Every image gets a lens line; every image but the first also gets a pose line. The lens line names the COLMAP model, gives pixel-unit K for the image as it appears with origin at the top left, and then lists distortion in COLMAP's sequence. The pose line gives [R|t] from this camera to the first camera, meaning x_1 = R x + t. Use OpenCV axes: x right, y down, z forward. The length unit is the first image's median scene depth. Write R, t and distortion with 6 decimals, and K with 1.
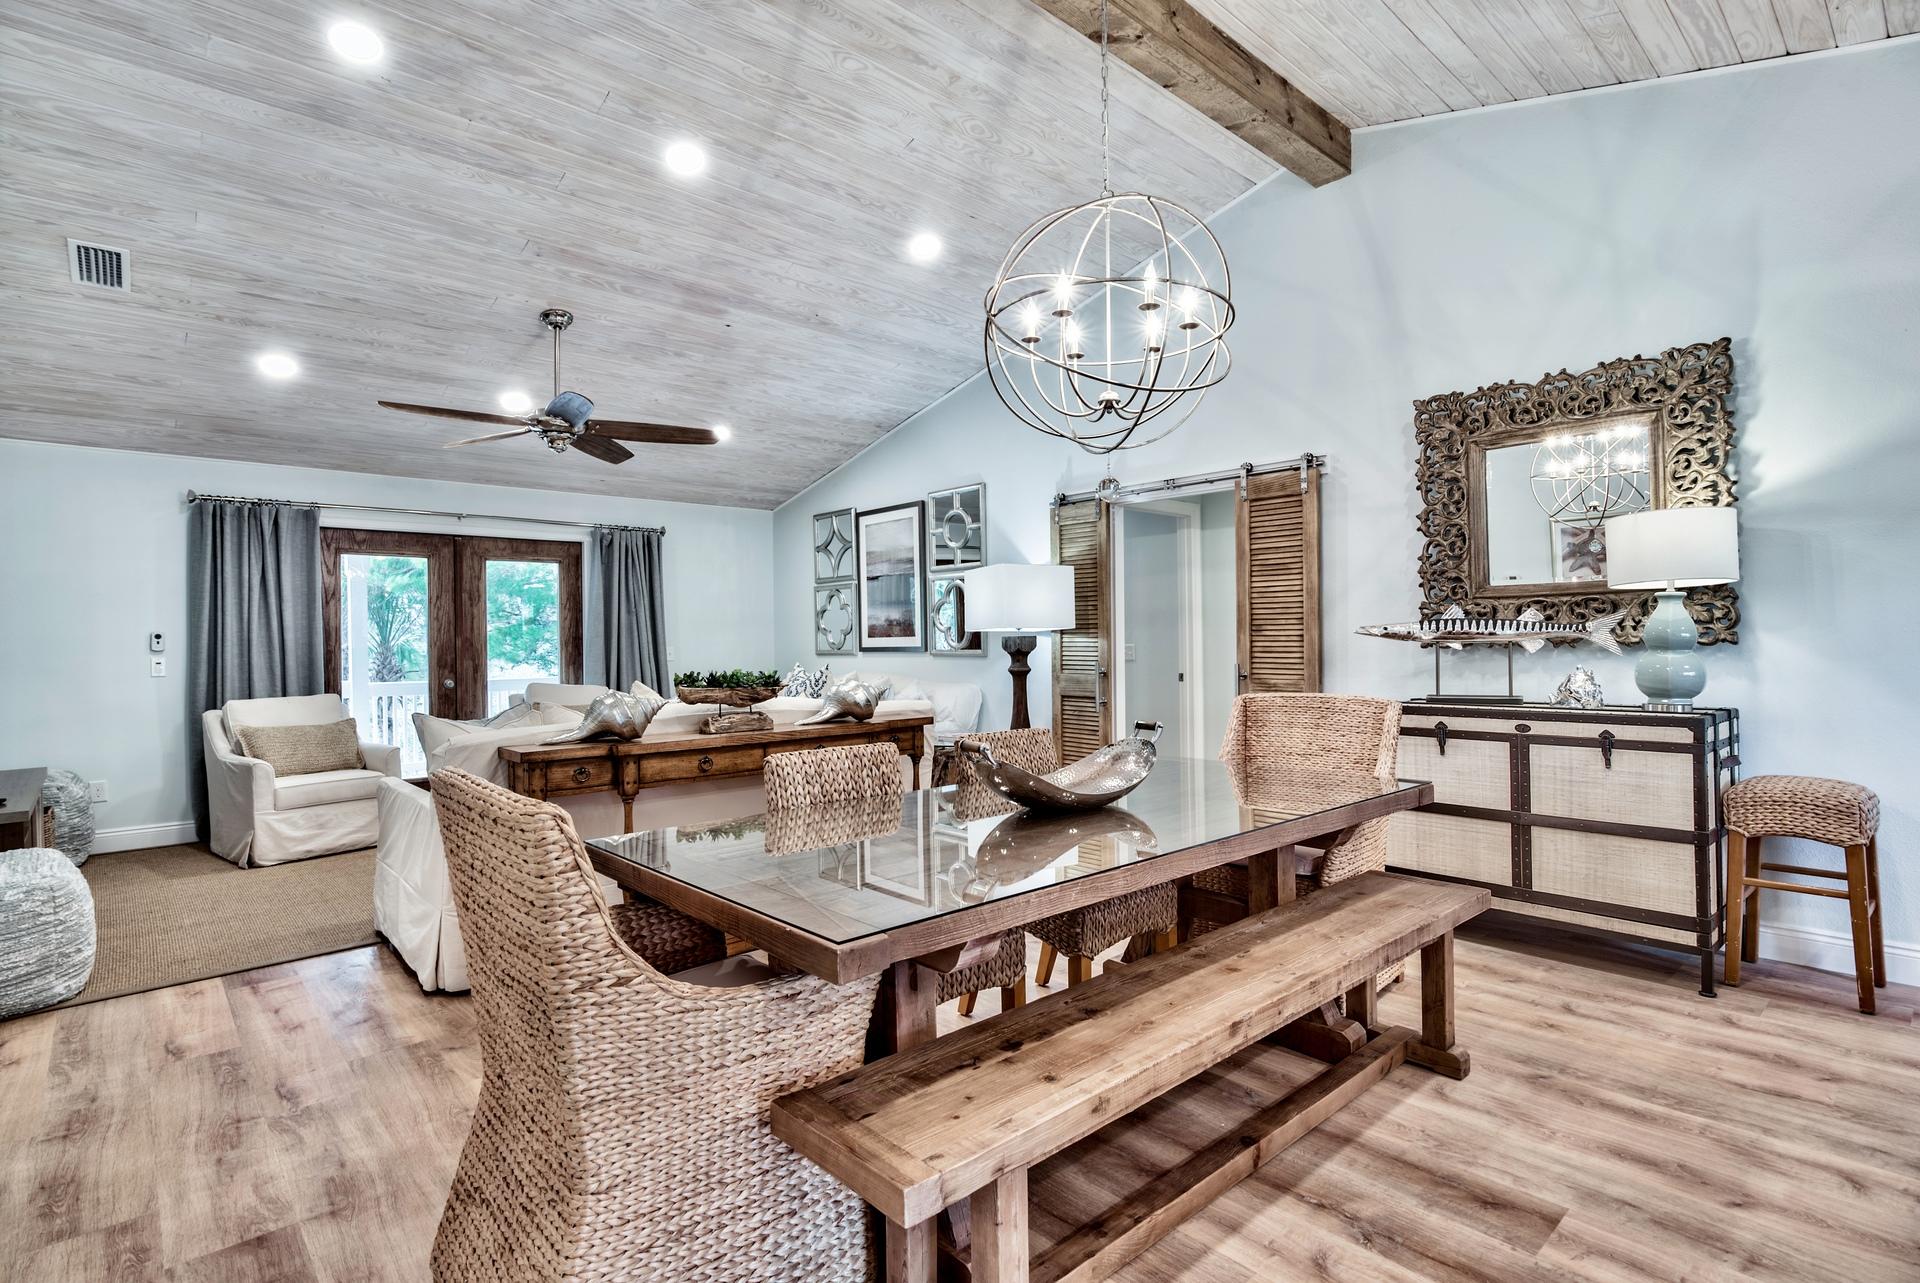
lens RADIAL K [[935.3, 0, 975.6], [0, 935.3, 631.1], [0, 0, 1]] dist [-0.005092, 0.000096]
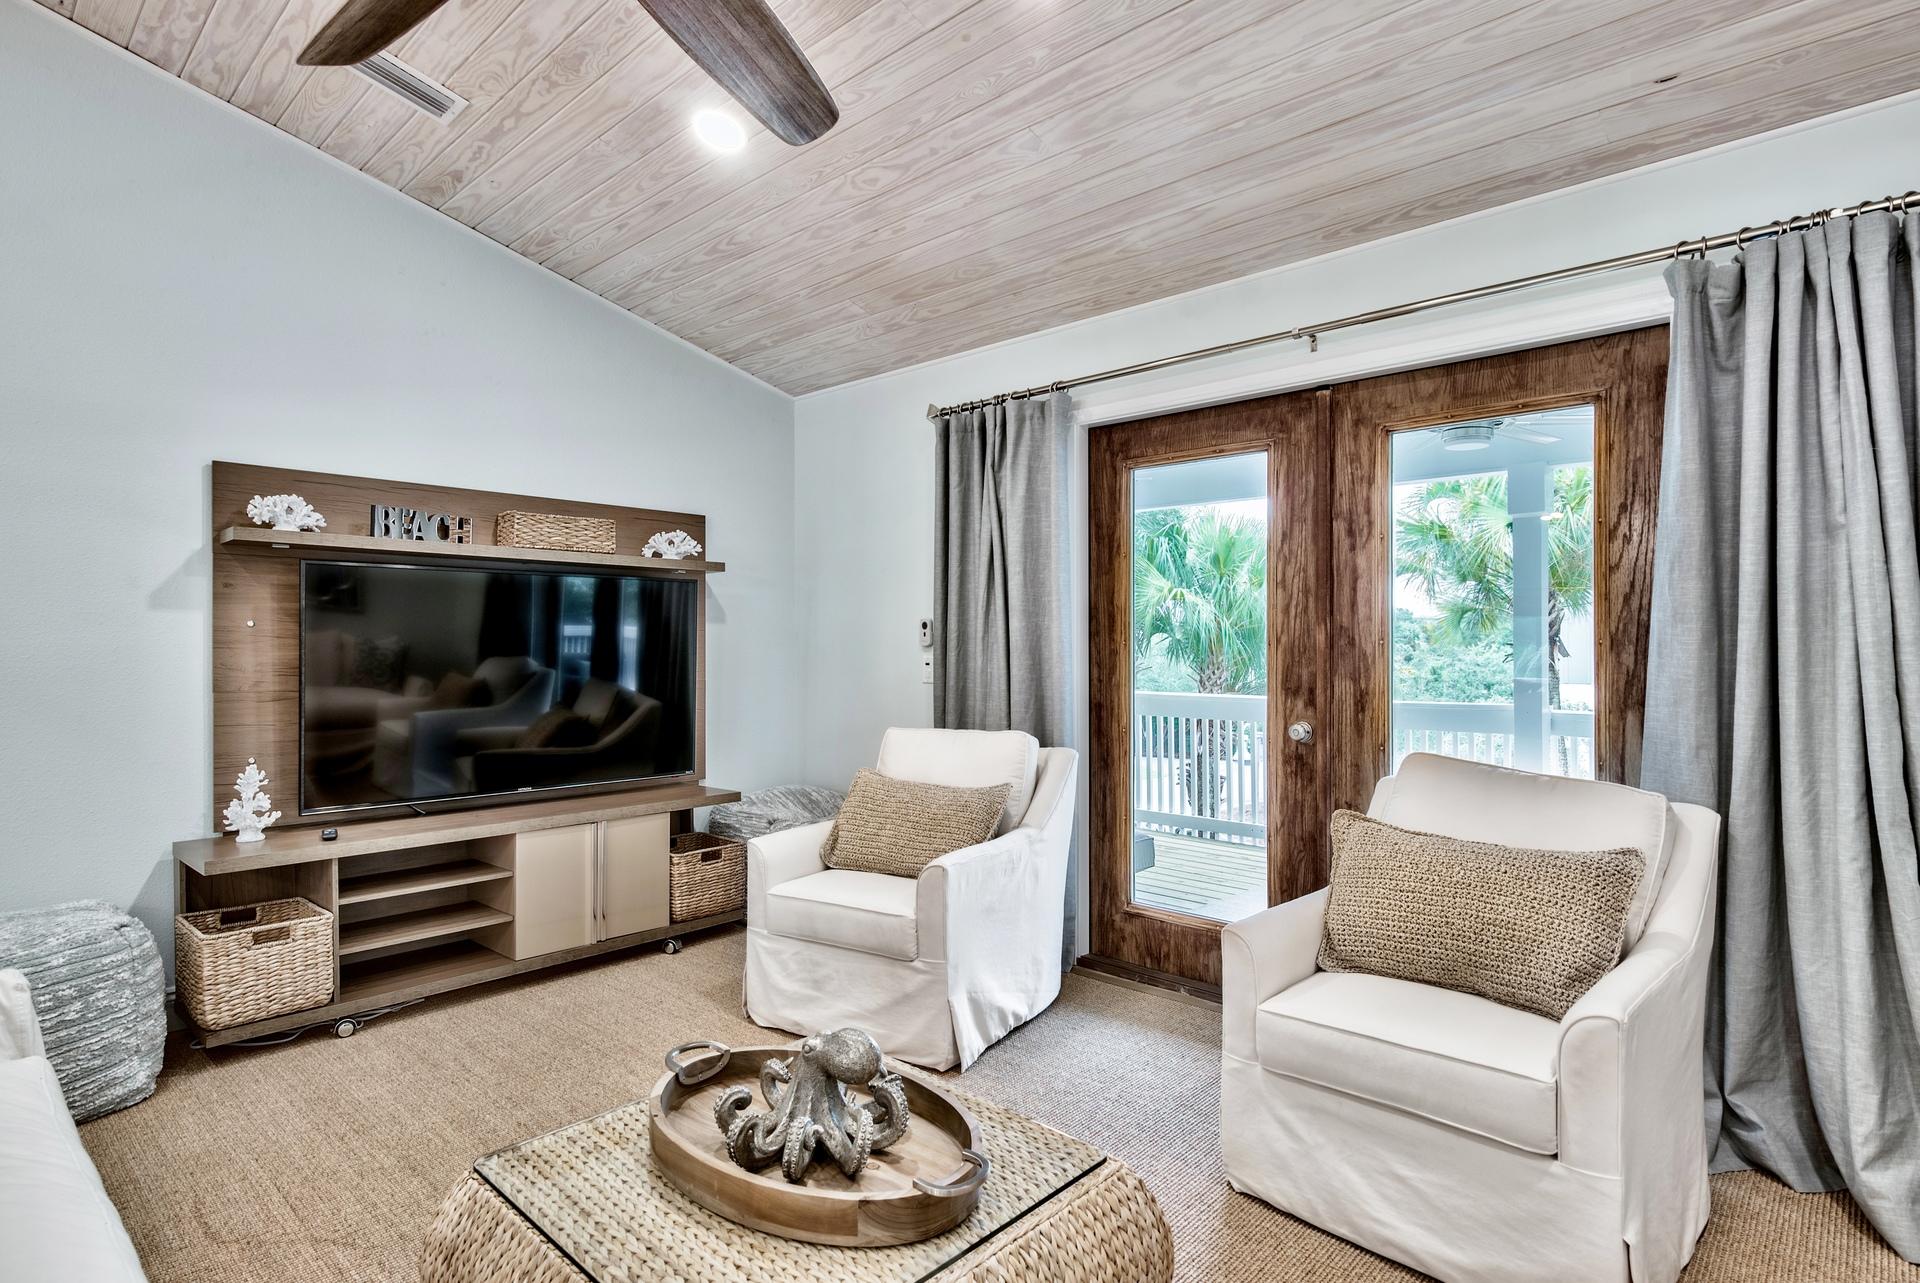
lens RADIAL K [[958.2, 0, 997.8], [0, 958.2, 618.9], [0, 0, 1]] dist [-0.001686, 0.000187]
pose [[0.095582, -0.013574, -0.995329, -0.230507], [0.008023, 0.999885, -0.012866, 0.014835], [0.995389, -0.006755, 0.095680, 1.410543]]
